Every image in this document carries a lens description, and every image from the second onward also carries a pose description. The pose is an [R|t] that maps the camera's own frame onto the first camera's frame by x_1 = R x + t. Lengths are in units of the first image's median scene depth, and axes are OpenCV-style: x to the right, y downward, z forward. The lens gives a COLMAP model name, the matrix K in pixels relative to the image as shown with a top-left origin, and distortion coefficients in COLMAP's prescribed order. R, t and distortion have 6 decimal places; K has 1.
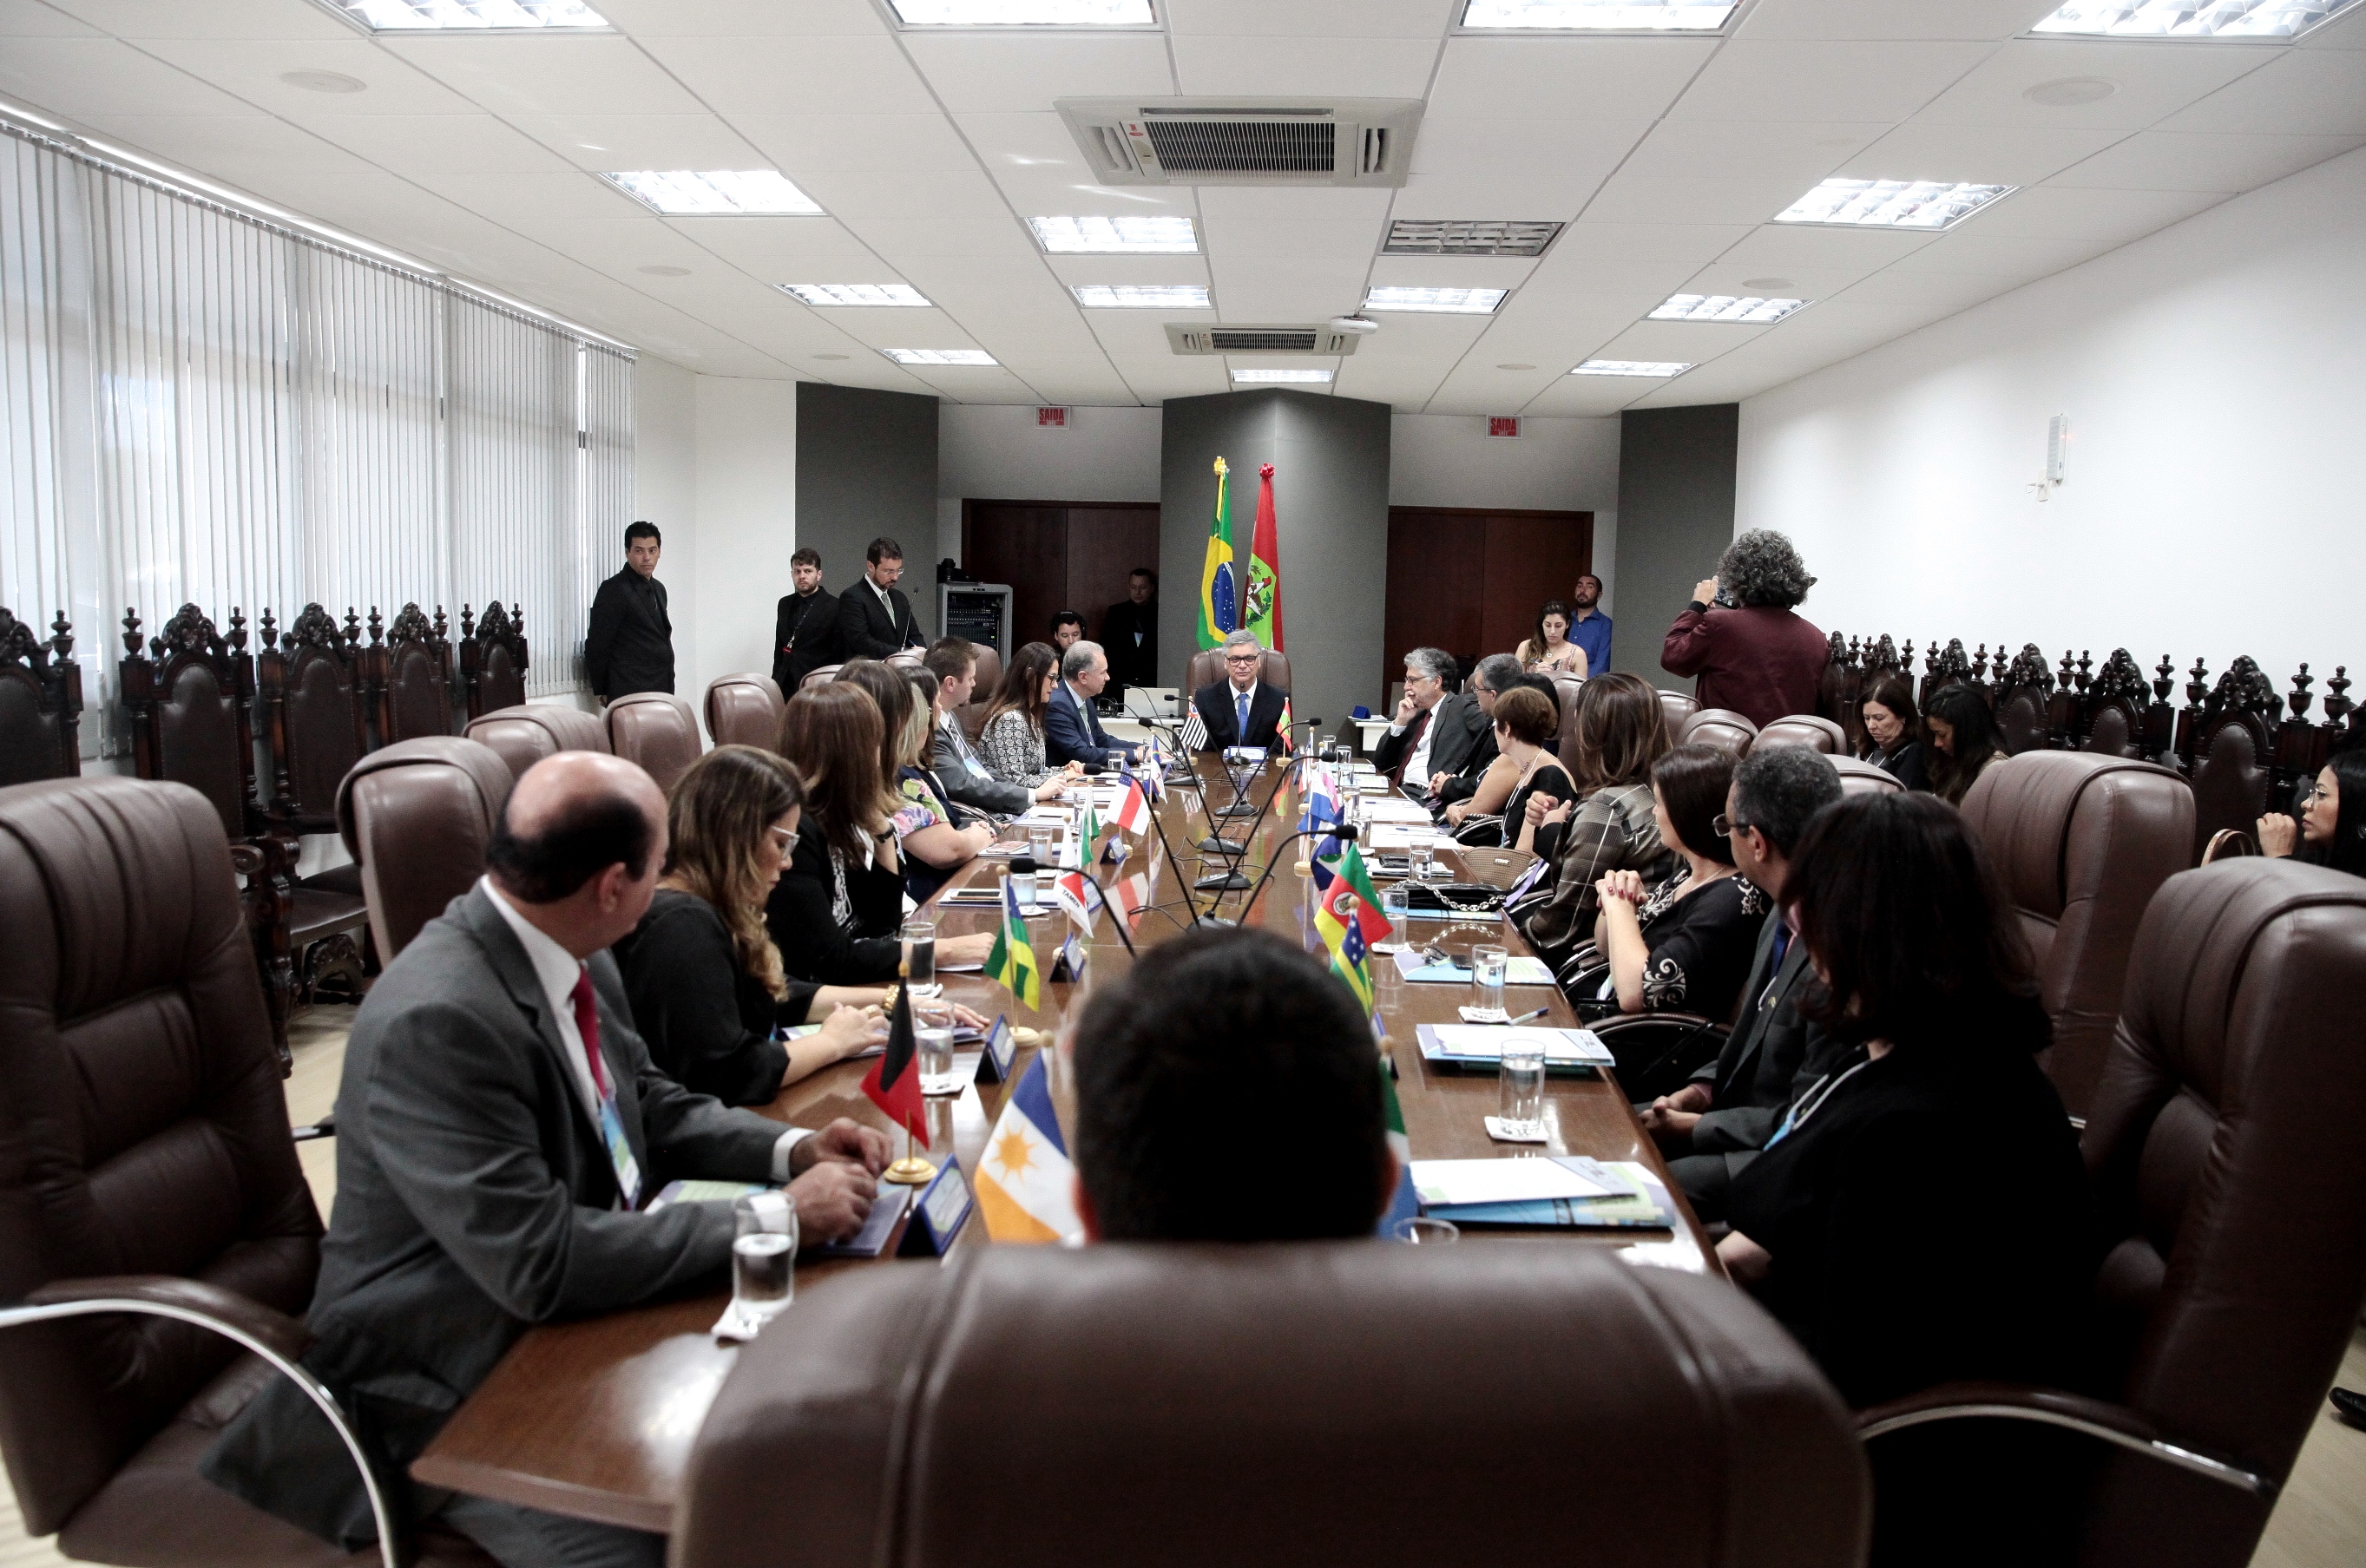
lens RADIAL K [[1703.9, 0, 1183.0], [0, 1703.9, 784.0], [0, 0, 1]] dist [-0.075275, 0.000719]
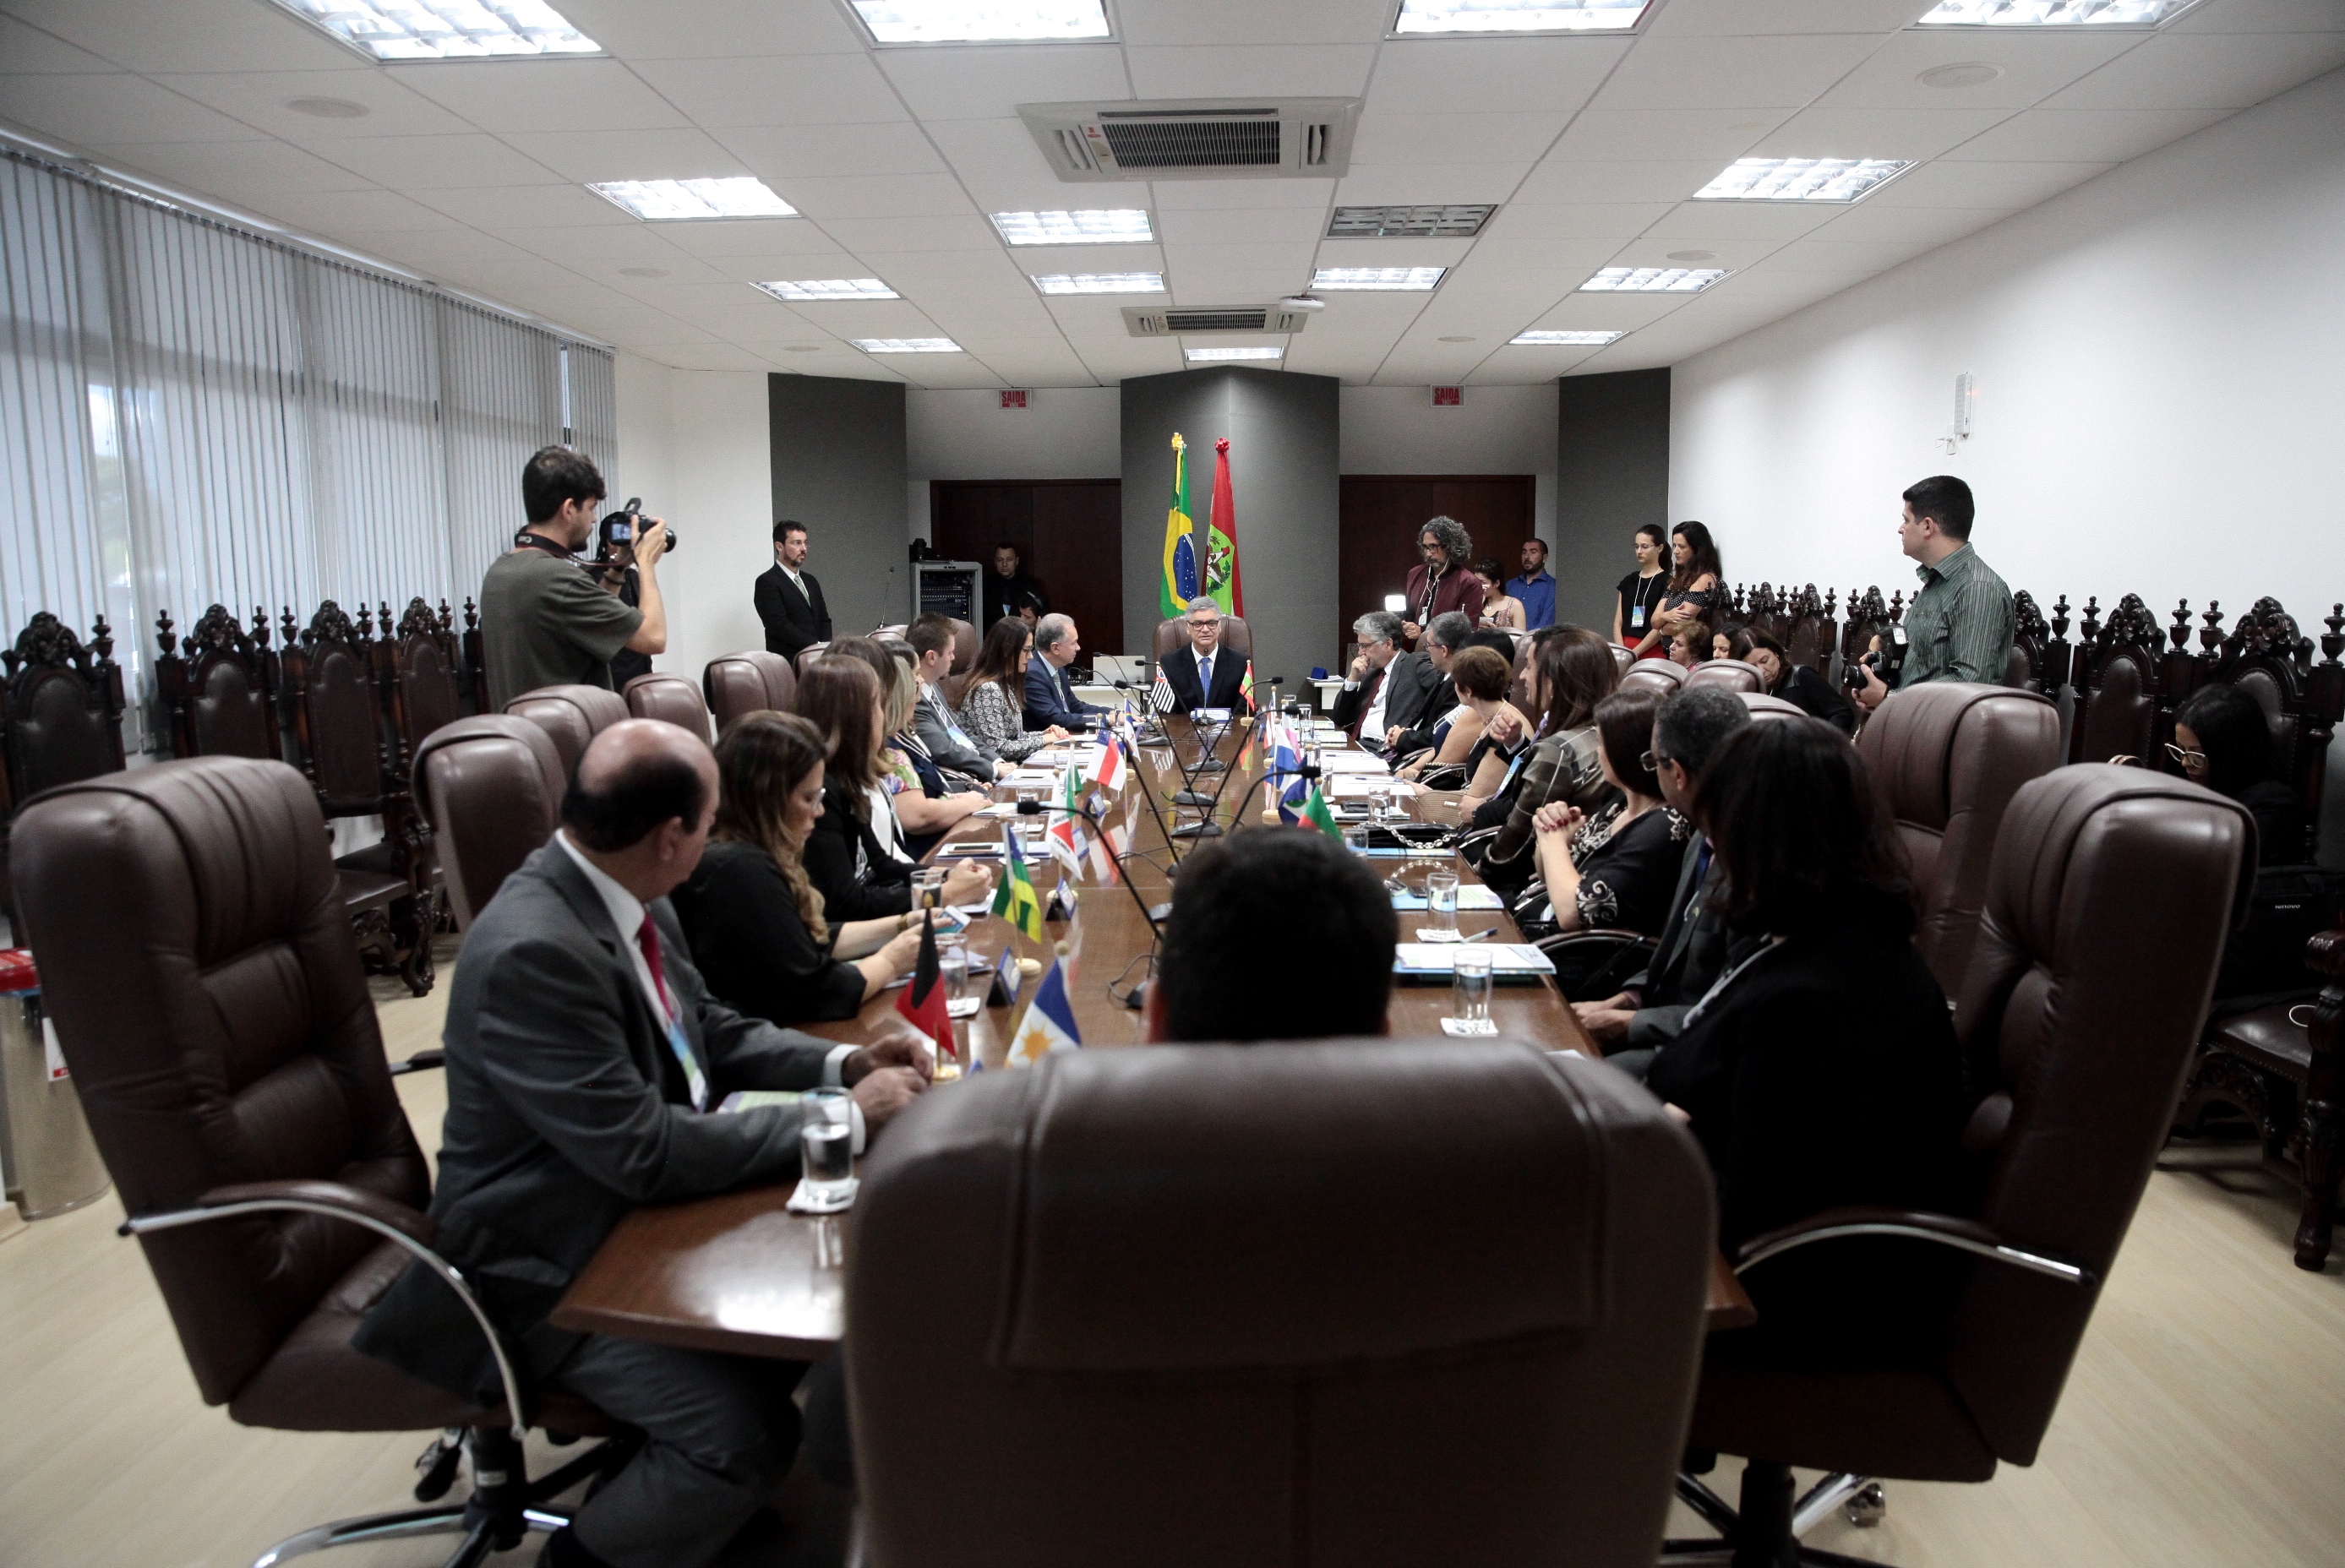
lens RADIAL K [[1657.7, 0, 1175.2], [0, 1657.7, 807.9], [0, 0, 1]] dist [-0.078189, 0.003605]
pose [[0.999340, -0.032720, 0.015780, -0.006109], [0.032157, 0.998881, 0.034683, 0.005521], [-0.016897, -0.034152, 0.999274, -0.047987]]
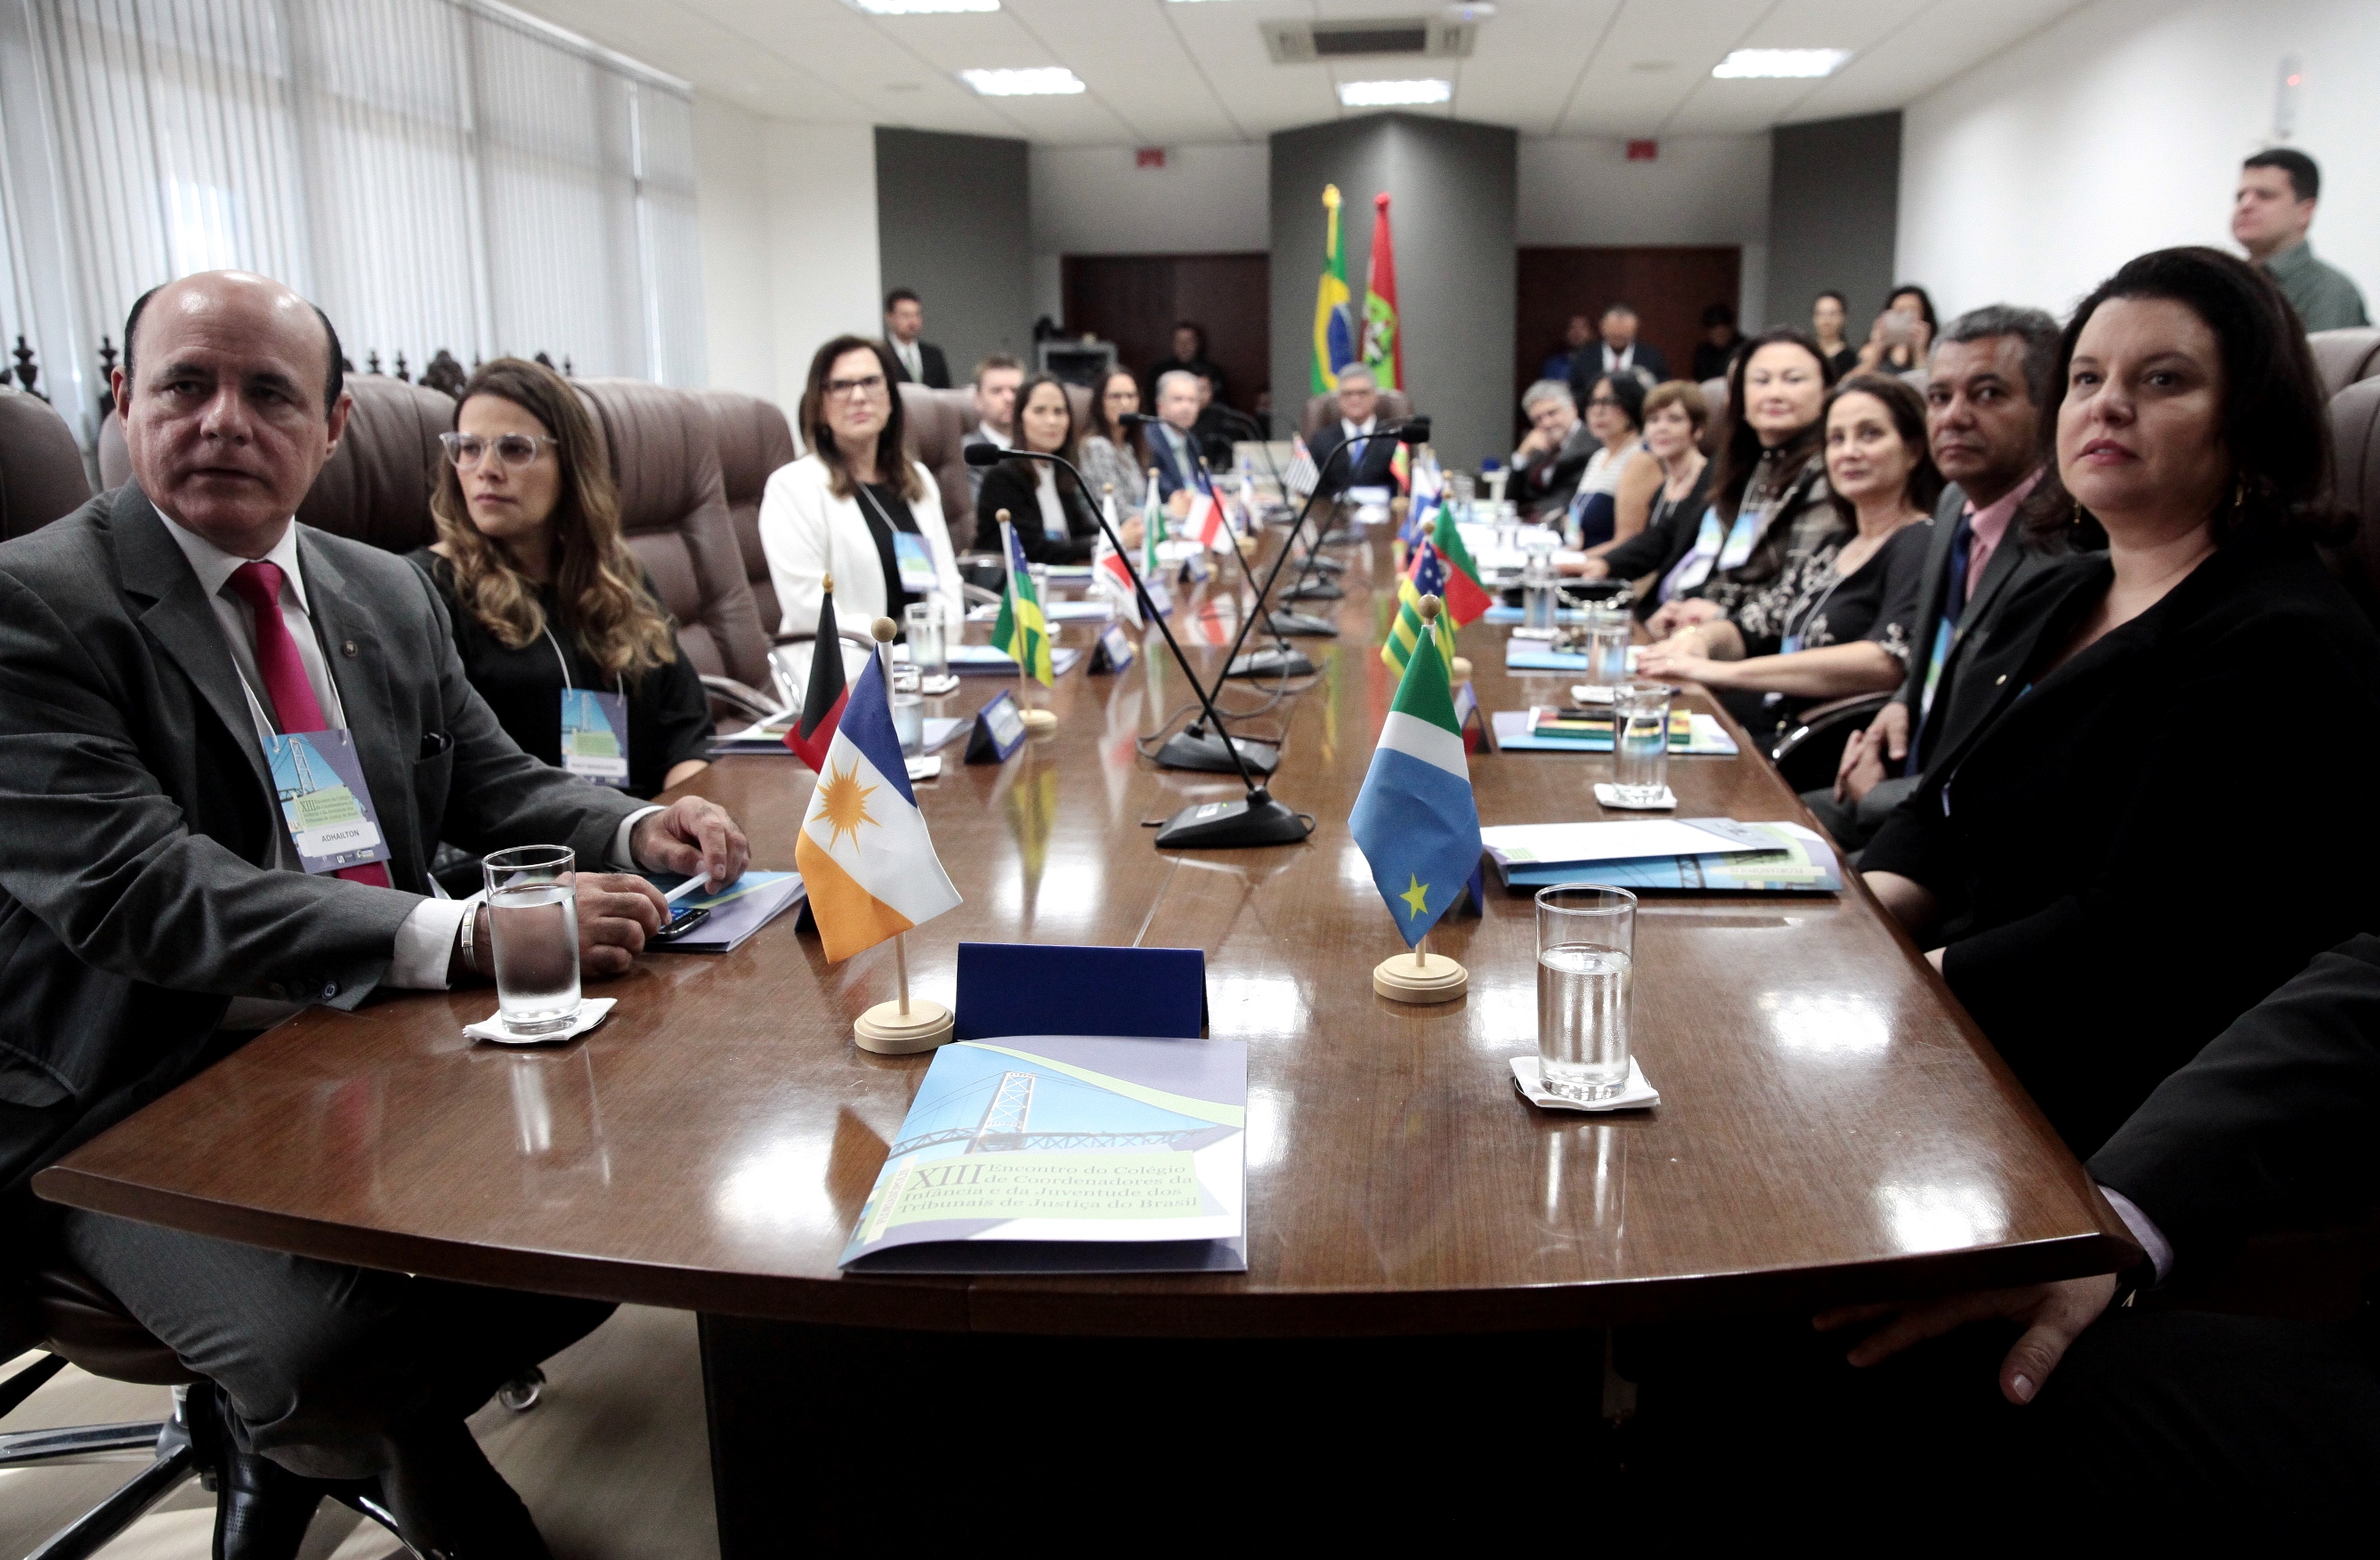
lens RADIAL K [[1715.0, 0, 1235.8], [0, 1715.0, 778.9], [0, 0, 1]] dist [-0.083909, -0.000091]
pose [[0.998259, -0.021957, -0.054742, 0.026862], [0.027743, 0.993841, 0.107286, 0.051599], [0.052049, -0.108618, 0.992720, 0.098685]]
